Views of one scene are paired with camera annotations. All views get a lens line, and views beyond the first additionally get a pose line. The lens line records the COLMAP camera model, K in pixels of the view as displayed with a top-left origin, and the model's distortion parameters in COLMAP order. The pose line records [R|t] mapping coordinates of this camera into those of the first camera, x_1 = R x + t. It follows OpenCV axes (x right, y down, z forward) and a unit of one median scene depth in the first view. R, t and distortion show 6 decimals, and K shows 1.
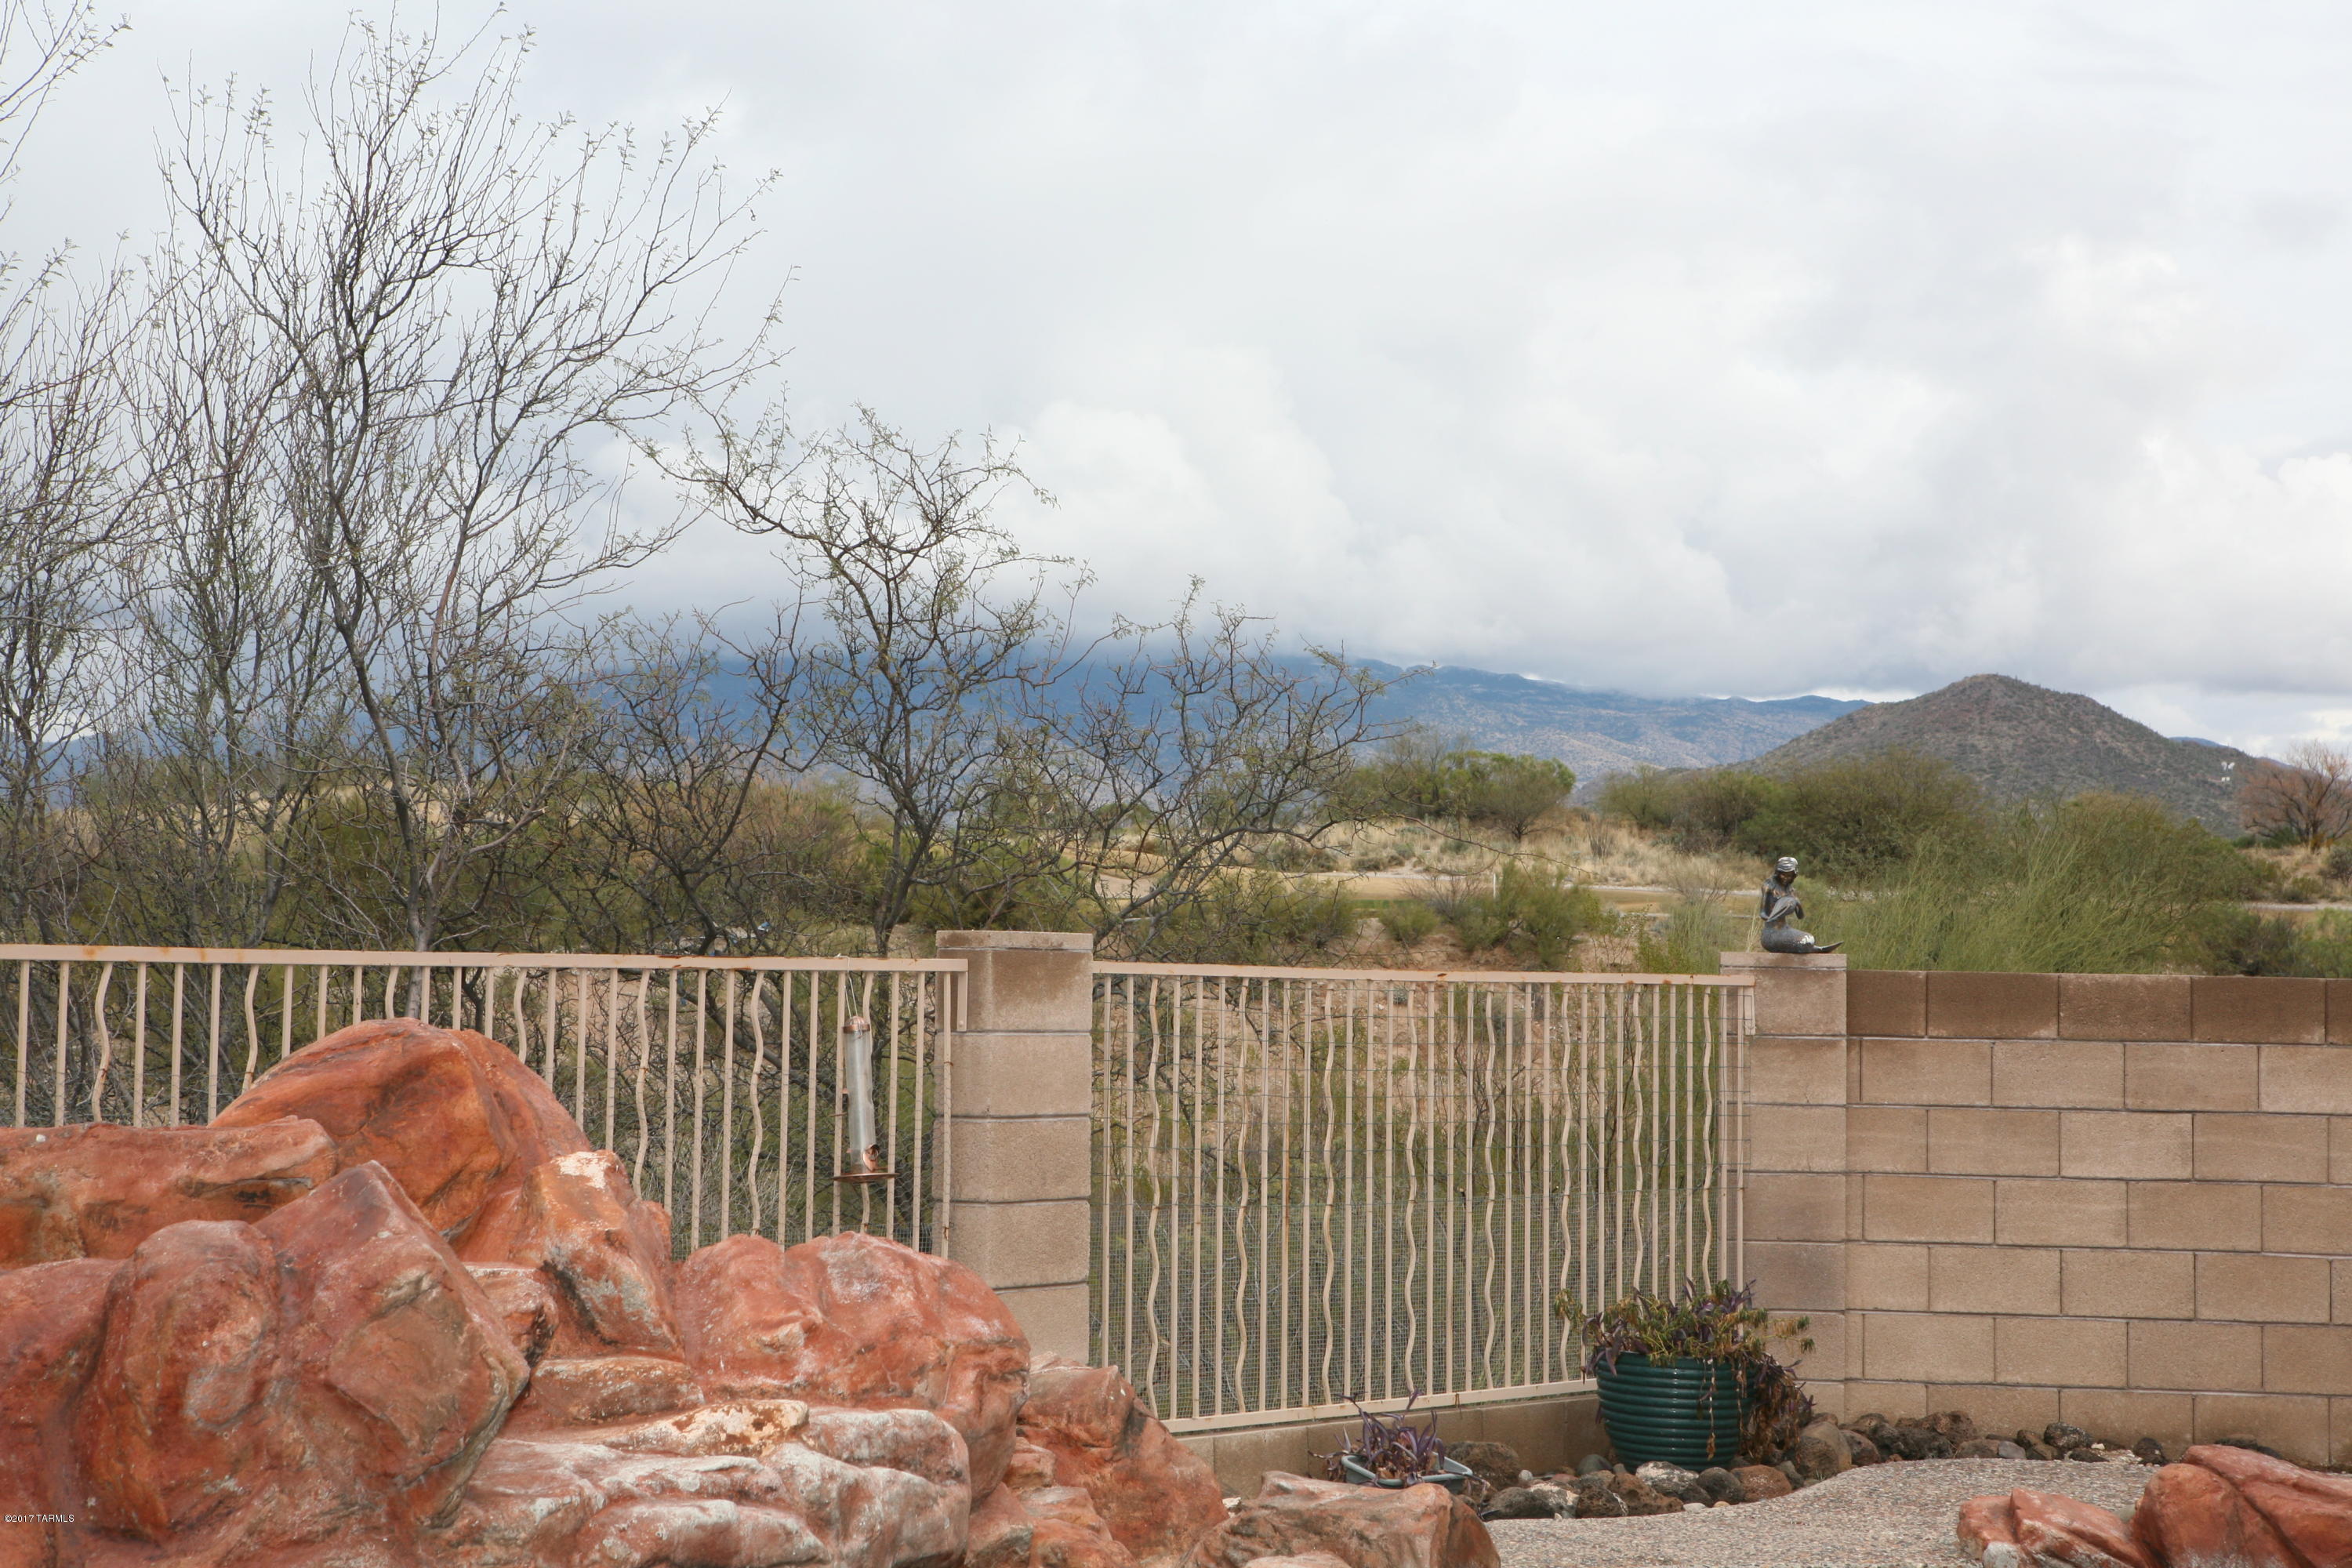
lens RADIAL K [[4489.4, 0, 1269.3], [0, 4489.4, 788.5], [0, 0, 1]] dist [0.223954, 0.161640]
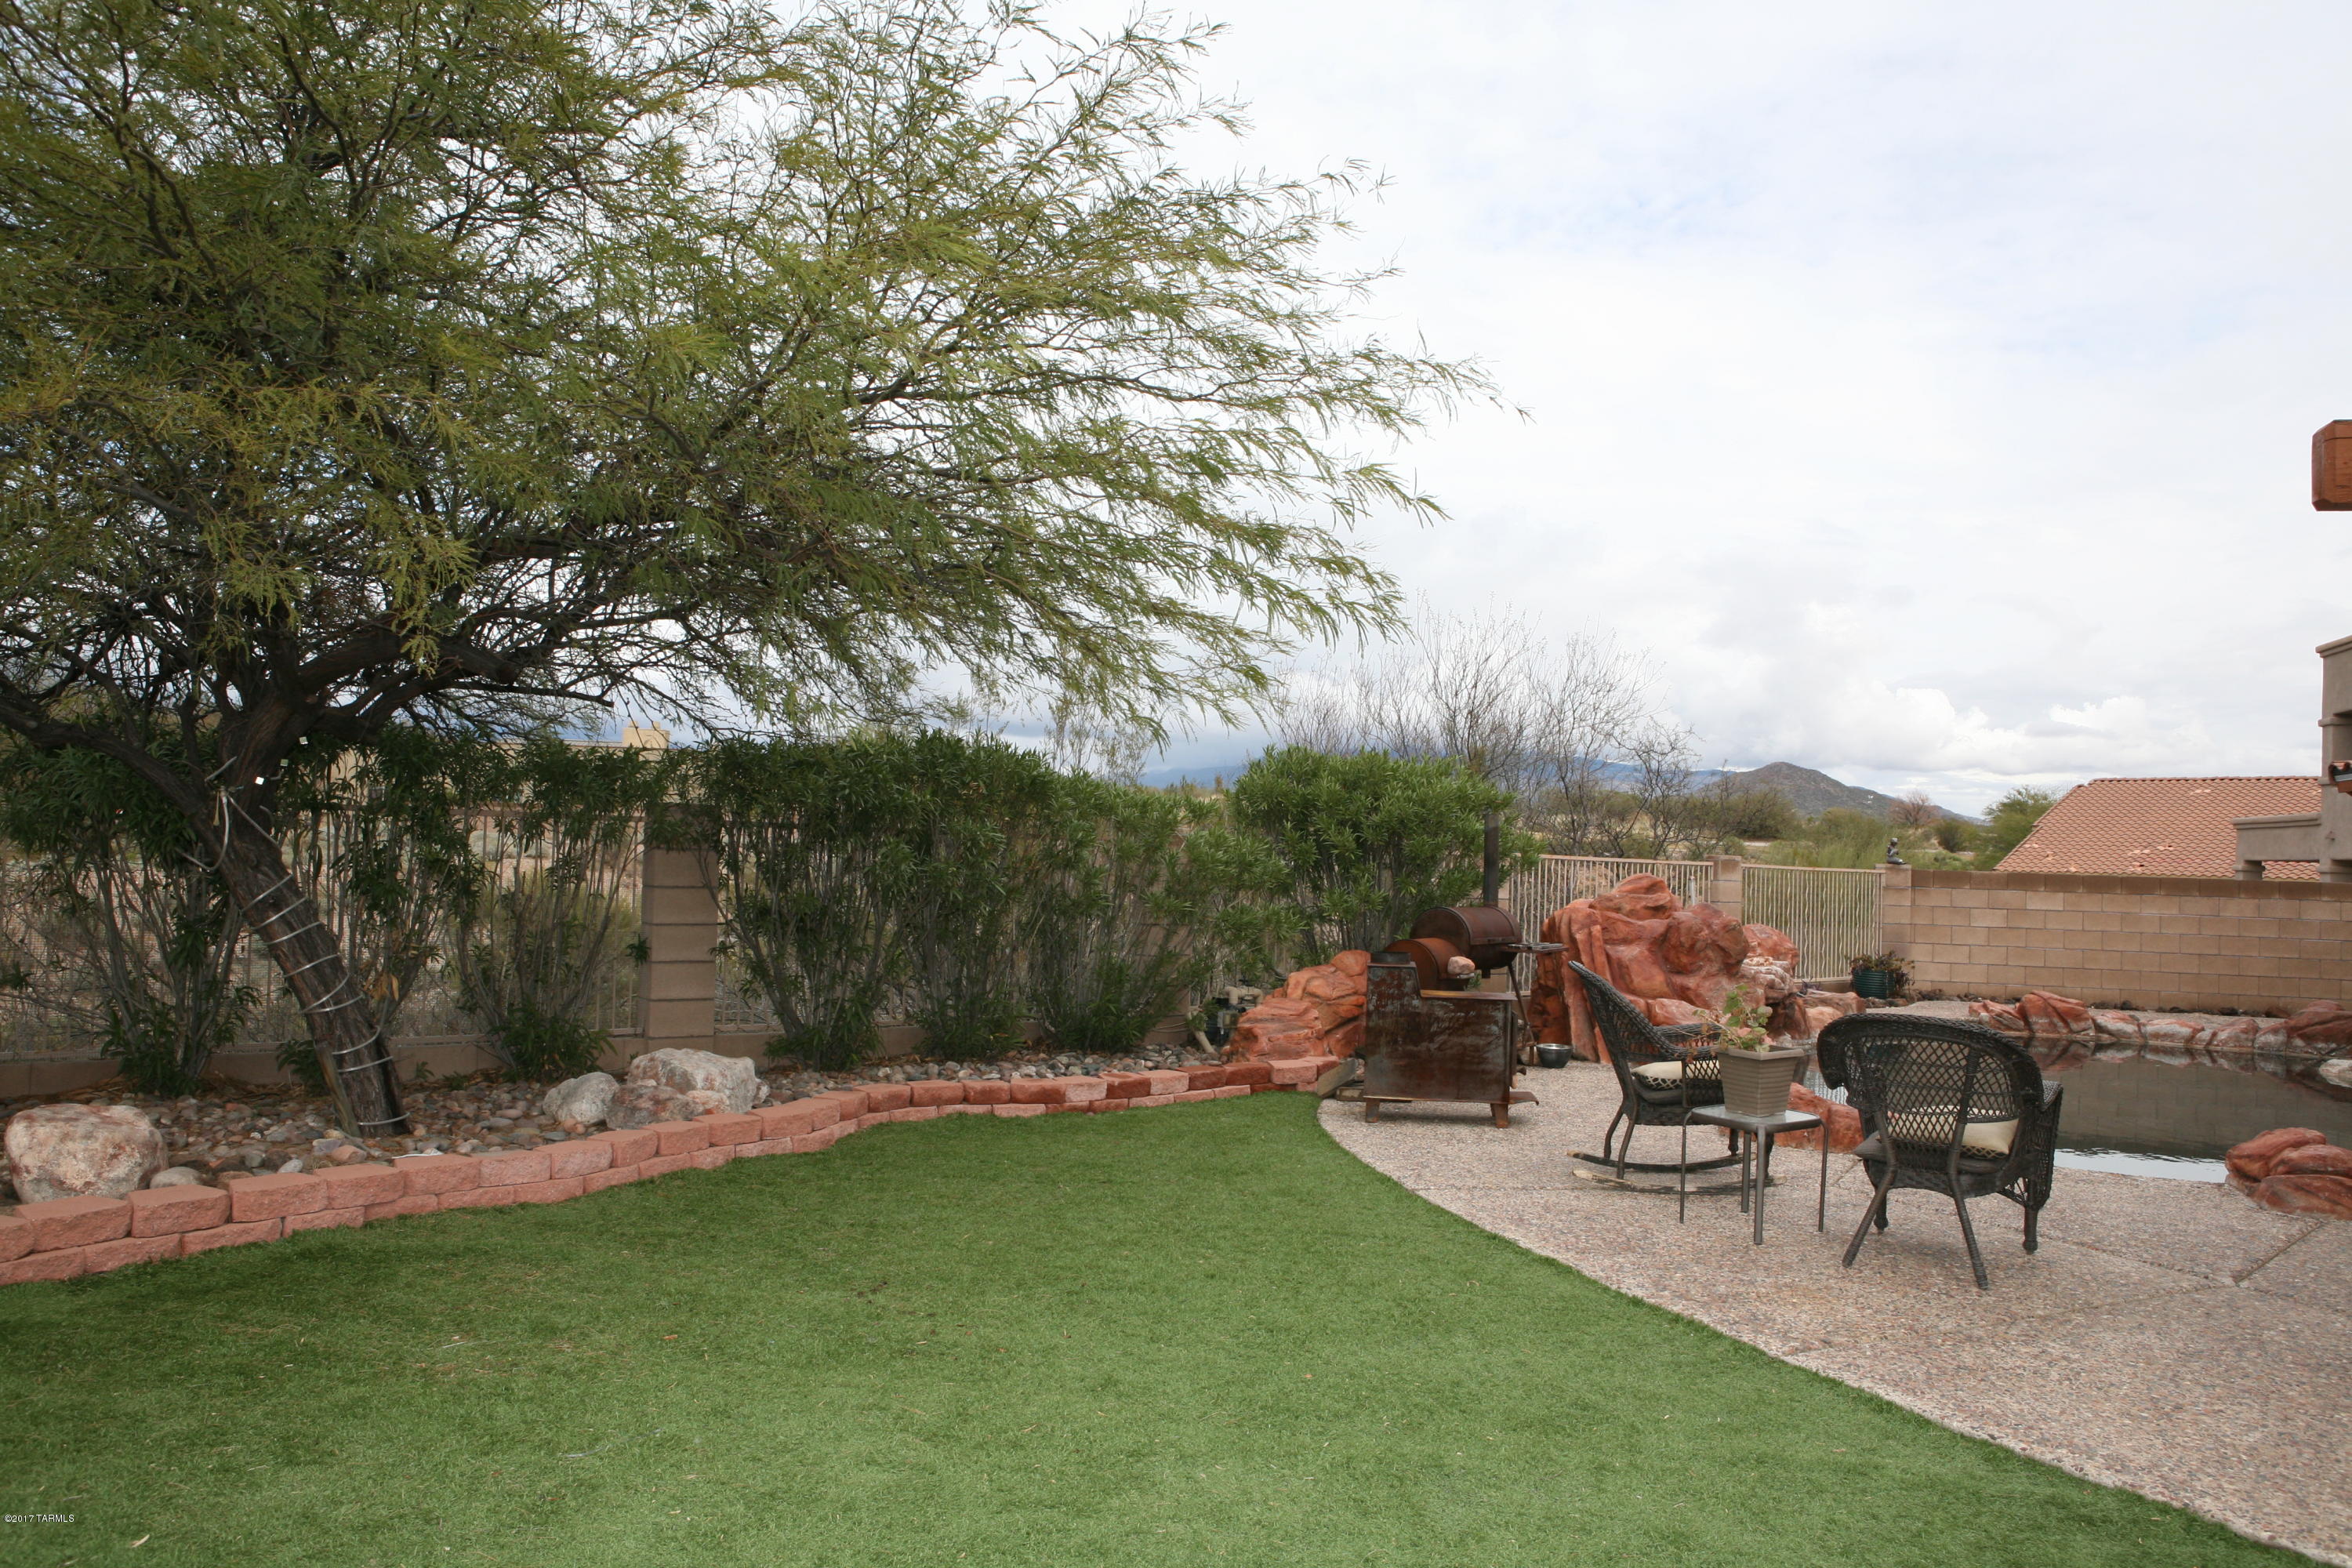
lens RADIAL K [[1628.6, 0, 1186.2], [0, 1628.6, 792.1], [0, 0, 1]] dist [-0.109467, 0.077603]
pose [[0.981321, 0.012219, -0.191991, -0.203300], [-0.012949, 0.999913, -0.002549, -0.011695], [0.191943, 0.004988, 0.981393, -0.392399]]
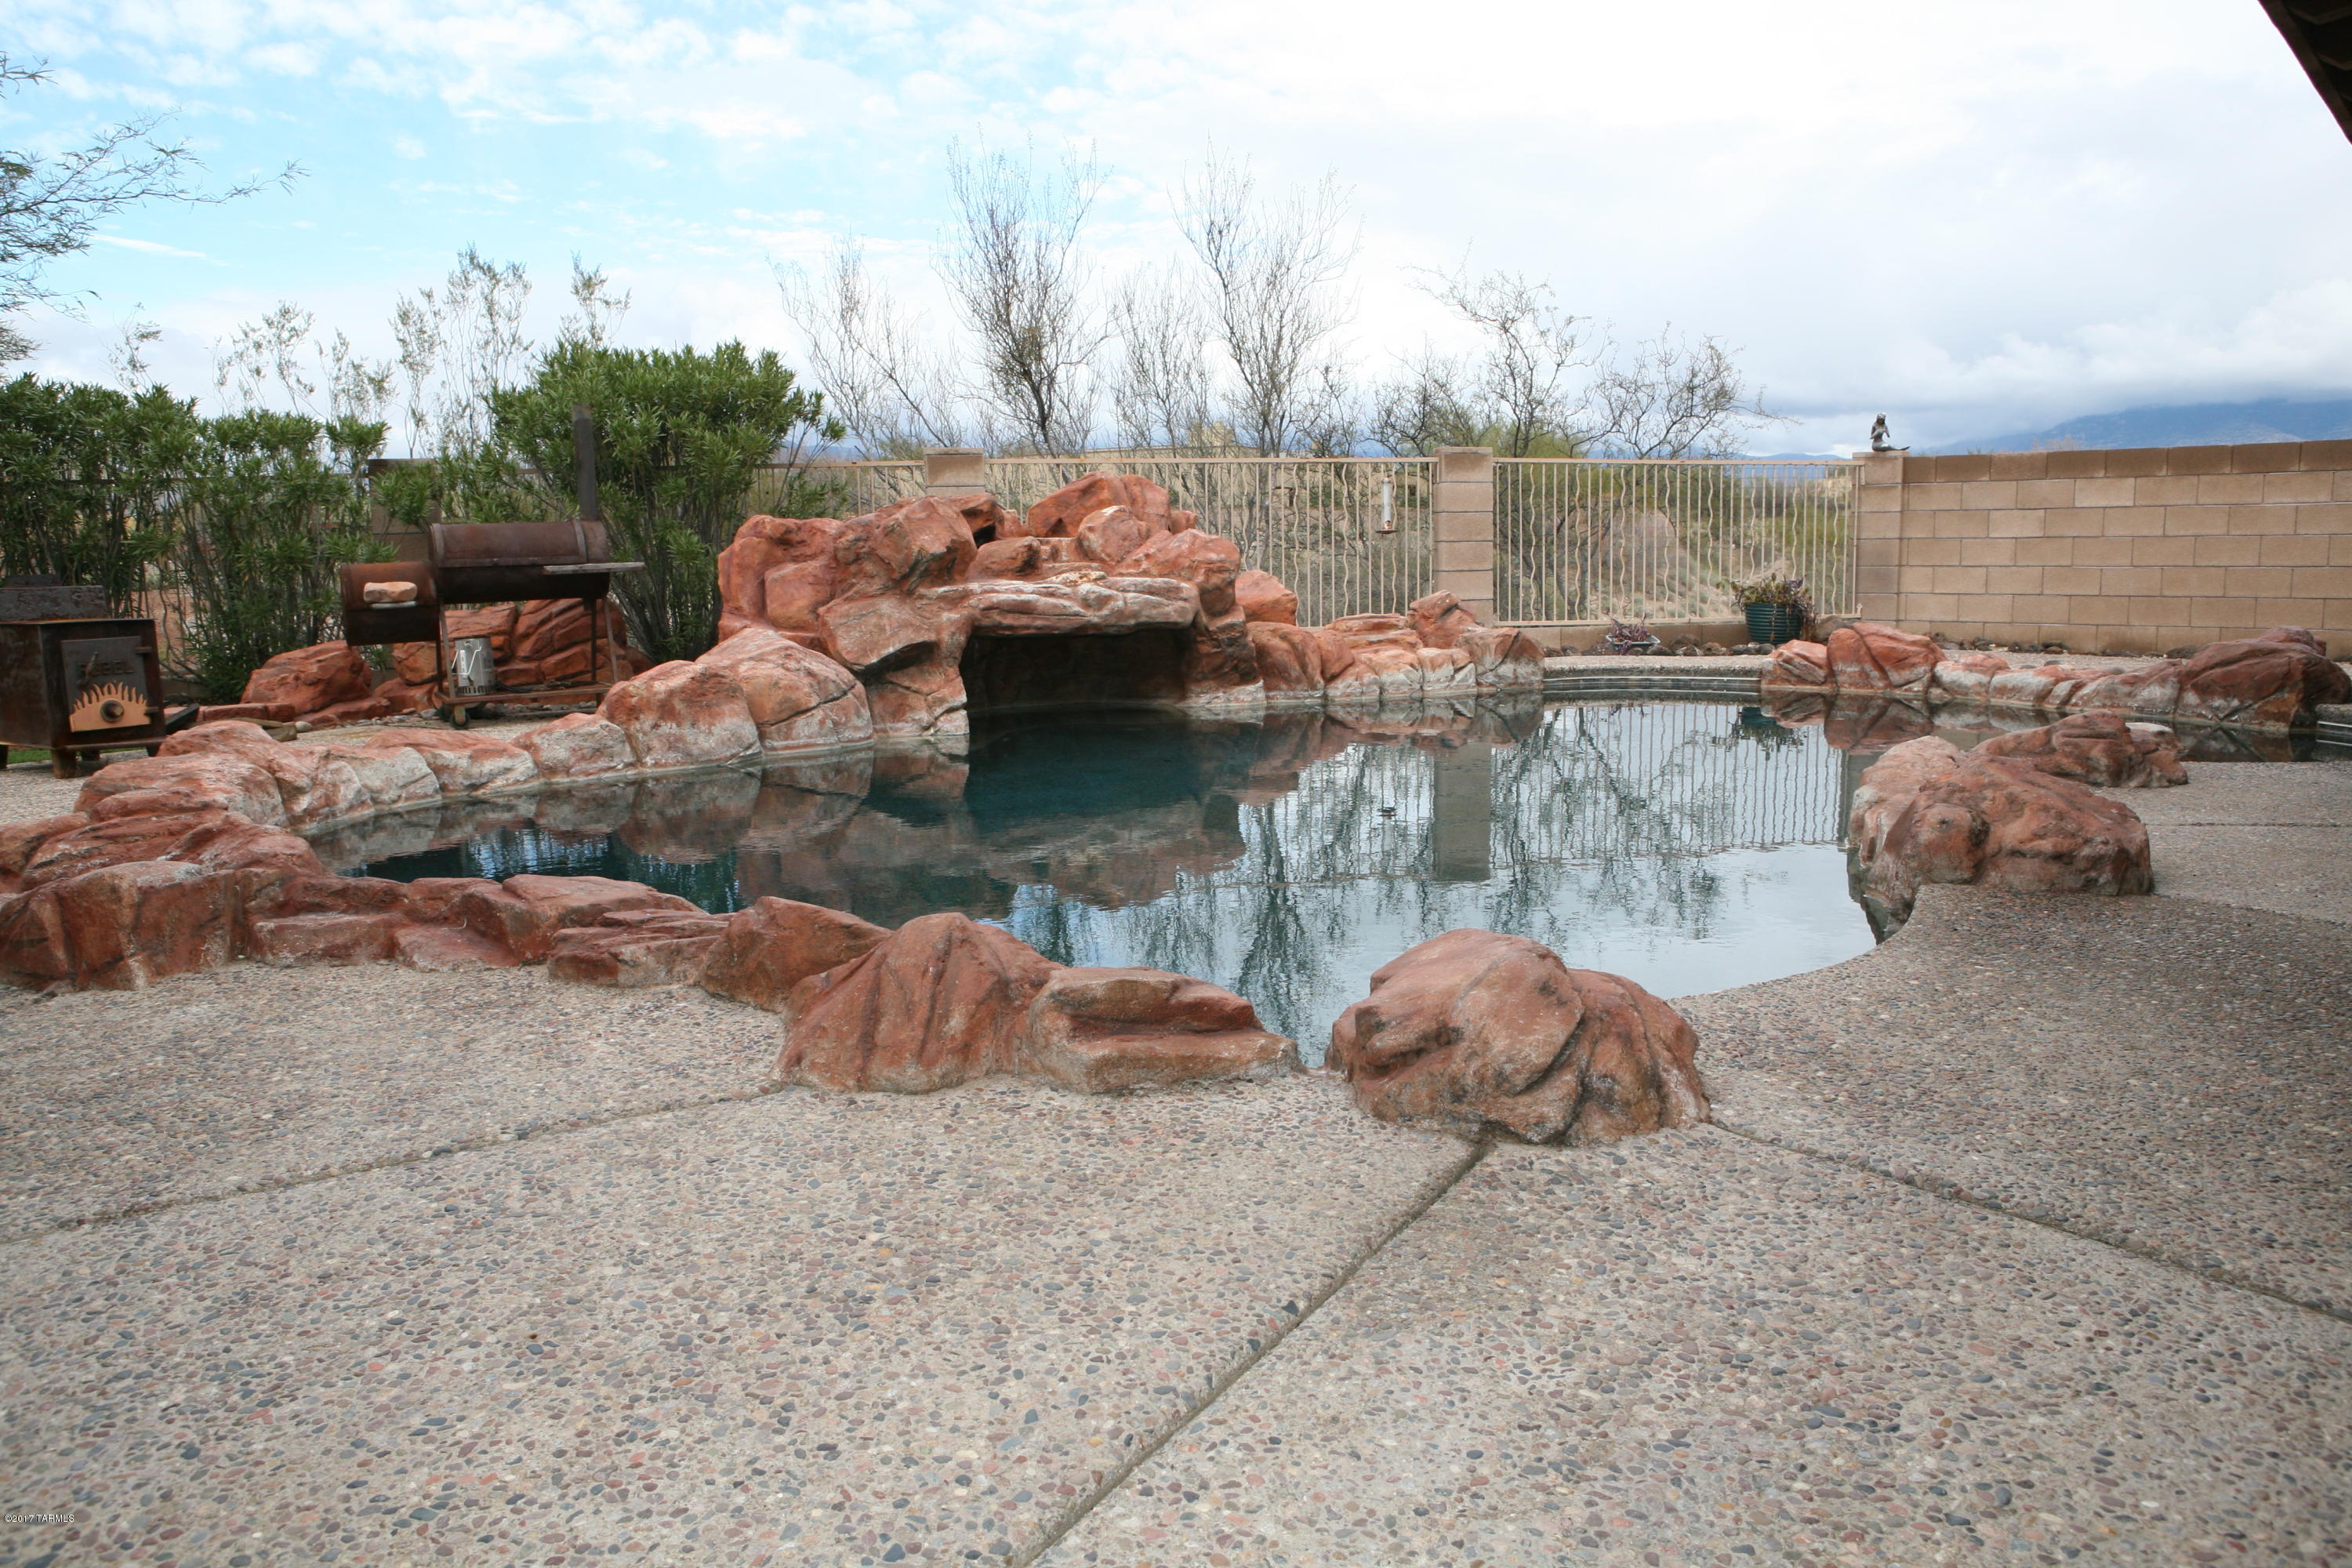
lens RADIAL K [[1628.6, 0, 1186.2], [0, 1628.6, 792.1], [0, 0, 1]] dist [-0.109467, 0.077603]
pose [[0.793685, 0.061132, -0.605249, 0.359568], [0.055410, 0.983537, 0.172001, 0.049373], [0.605800, -0.170051, 0.777232, 0.043582]]
